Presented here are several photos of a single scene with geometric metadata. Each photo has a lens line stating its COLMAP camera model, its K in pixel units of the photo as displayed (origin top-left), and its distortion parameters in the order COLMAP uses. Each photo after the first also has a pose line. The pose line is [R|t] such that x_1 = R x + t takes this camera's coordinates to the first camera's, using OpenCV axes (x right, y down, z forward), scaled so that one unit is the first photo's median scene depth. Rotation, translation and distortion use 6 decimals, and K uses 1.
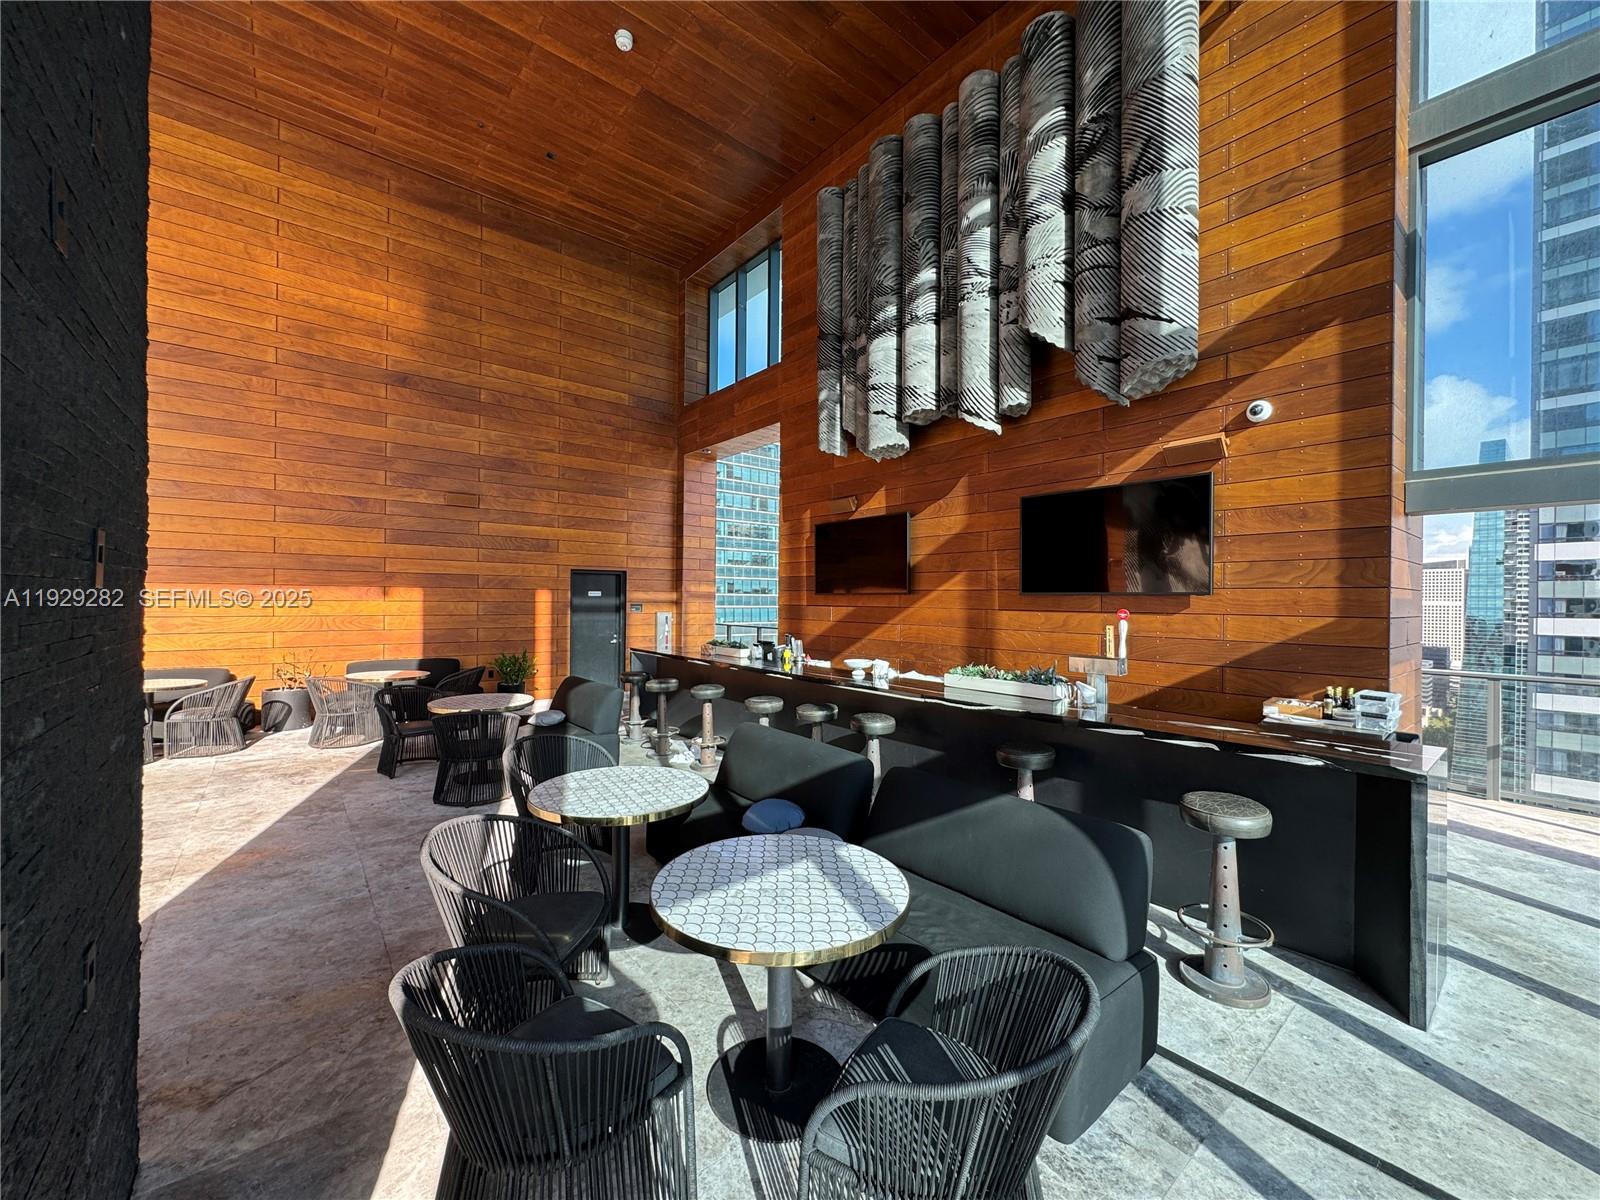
lens RADIAL K [[633.2, 0, 800.0], [0, 633.2, 600.0], [0, 0, 1]] dist [-0.000144, -0.000076]
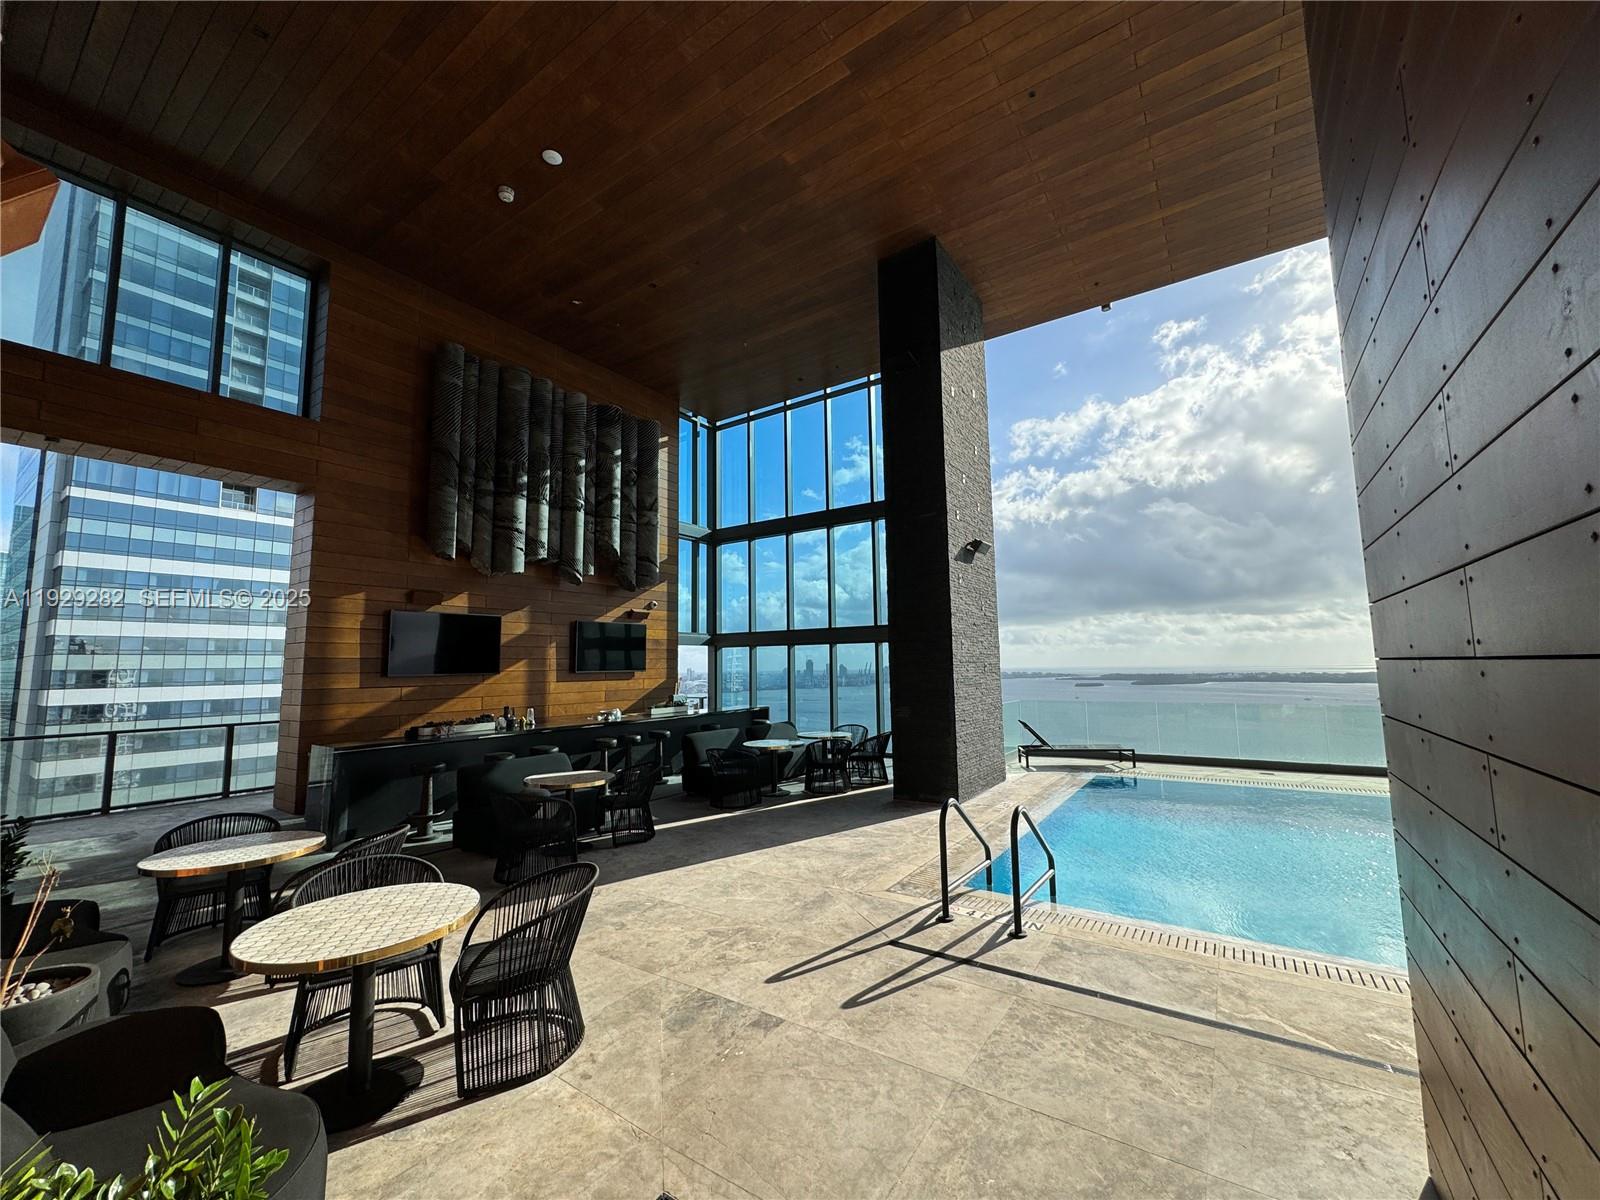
lens RADIAL K [[633.2, 0, 800.0], [0, 633.2, 600.0], [0, 0, 1]] dist [-0.000144, -0.000076]
pose [[-0.279078, 0.094178, 0.955639, -1.697809], [0.013418, 0.995464, -0.094184, -0.039250], [-0.960175, -0.013462, -0.279075, 0.930270]]
